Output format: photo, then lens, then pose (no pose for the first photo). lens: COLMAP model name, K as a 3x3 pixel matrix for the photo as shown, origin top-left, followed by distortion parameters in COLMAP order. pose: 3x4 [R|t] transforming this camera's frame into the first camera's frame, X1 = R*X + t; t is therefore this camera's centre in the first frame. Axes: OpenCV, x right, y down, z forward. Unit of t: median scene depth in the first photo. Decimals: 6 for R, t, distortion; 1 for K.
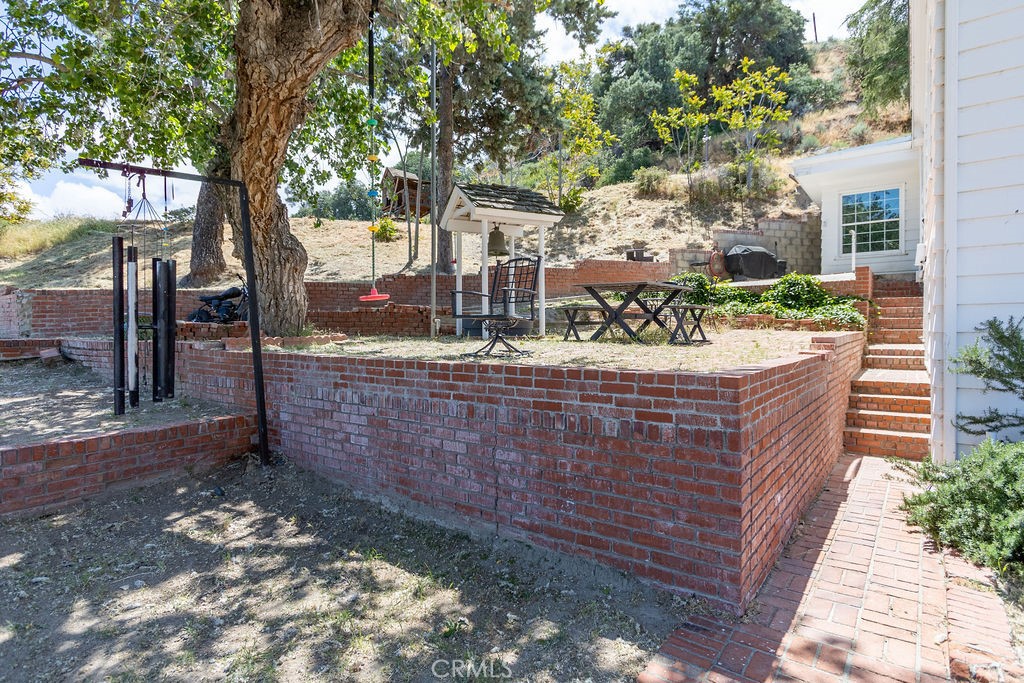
lens RADIAL K [[529.4, 0, 509.4], [0, 529.4, 337.5], [0, 0, 1]] dist [0.005010, 0.000523]
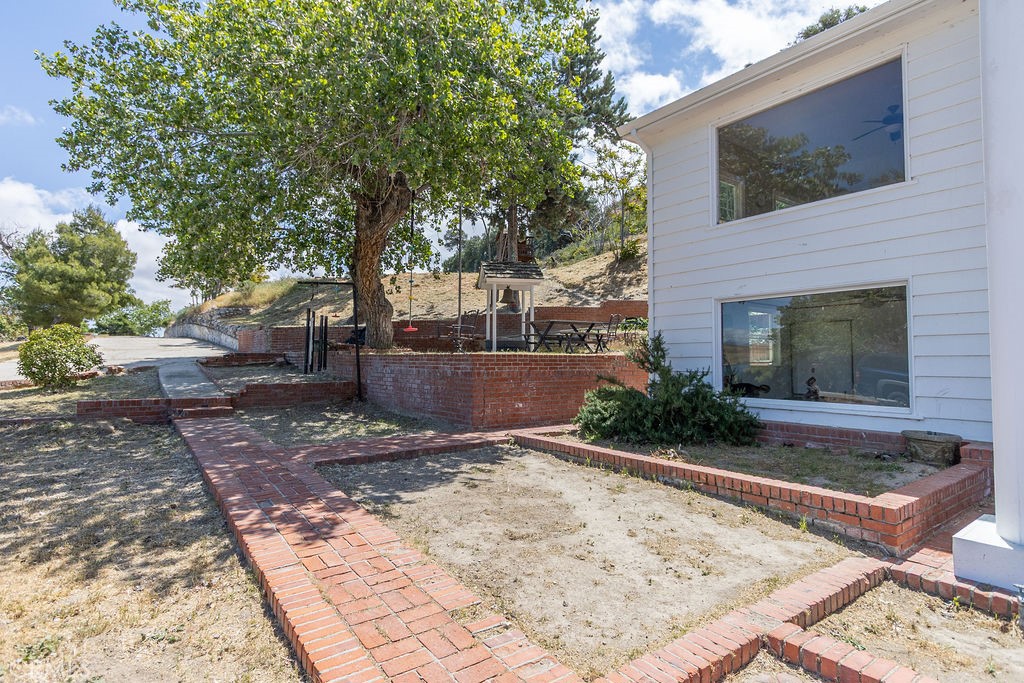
lens RADIAL K [[529.4, 0, 514.0], [0, 529.4, 341.8], [0, 0, 1]] dist [0.005010, 0.000523]
pose [[0.961061, -0.002280, -0.276325, 0.703932], [-0.011823, 0.998711, -0.049359, 0.070772], [0.276082, 0.050704, 0.959796, -0.897831]]
